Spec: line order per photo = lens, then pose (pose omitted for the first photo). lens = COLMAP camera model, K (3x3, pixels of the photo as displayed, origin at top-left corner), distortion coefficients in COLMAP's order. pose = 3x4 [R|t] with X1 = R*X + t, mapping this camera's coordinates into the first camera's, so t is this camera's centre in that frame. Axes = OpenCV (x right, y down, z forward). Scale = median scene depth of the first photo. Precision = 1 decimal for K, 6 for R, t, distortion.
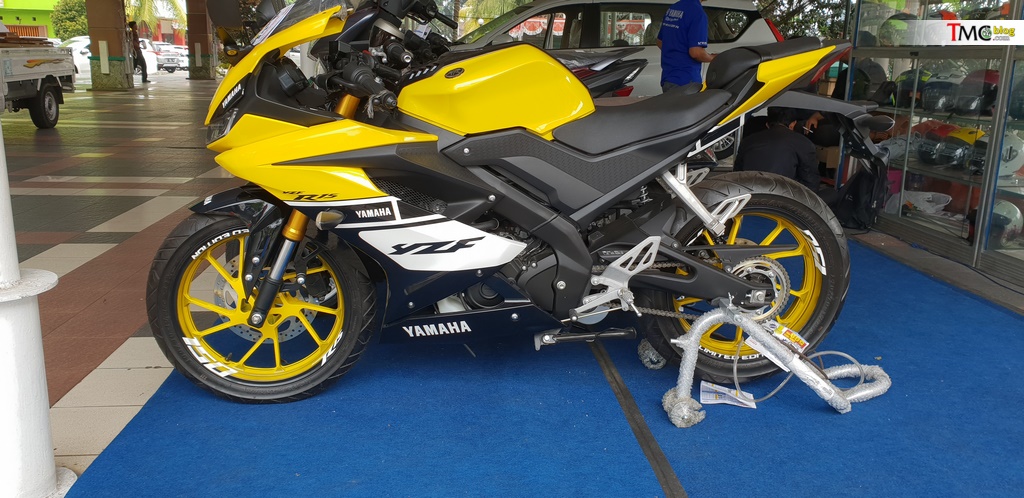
lens RADIAL K [[790.2, 0, 551.9], [0, 790.2, 204.2], [0, 0, 1]] dist [0.064479, -0.070898]
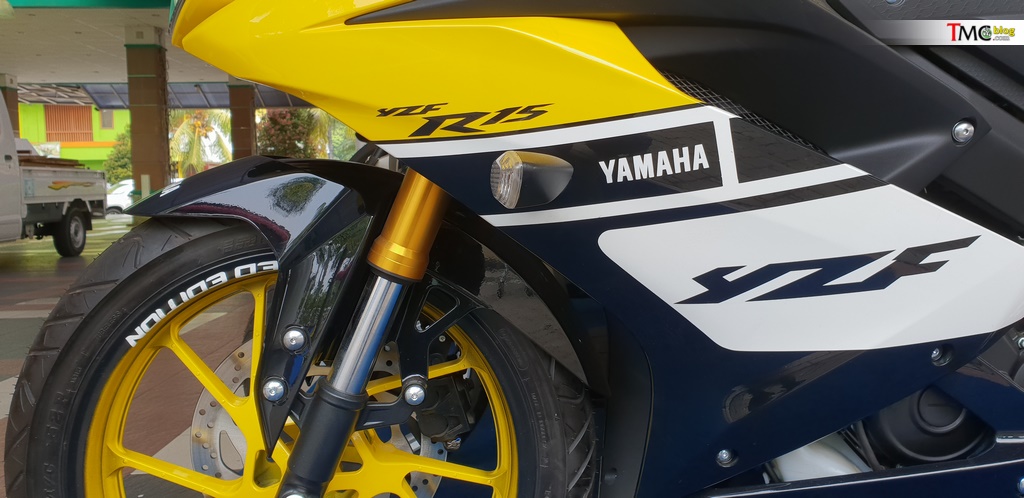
lens RADIAL K [[790.2, 0, 551.9], [0, 790.2, 204.2], [0, 0, 1]] dist [0.064479, -0.070898]
pose [[0.998135, -0.043568, -0.042767, -0.234976], [0.036103, 0.986131, -0.161997, 0.071521], [0.049232, 0.160151, 0.985864, 0.634651]]
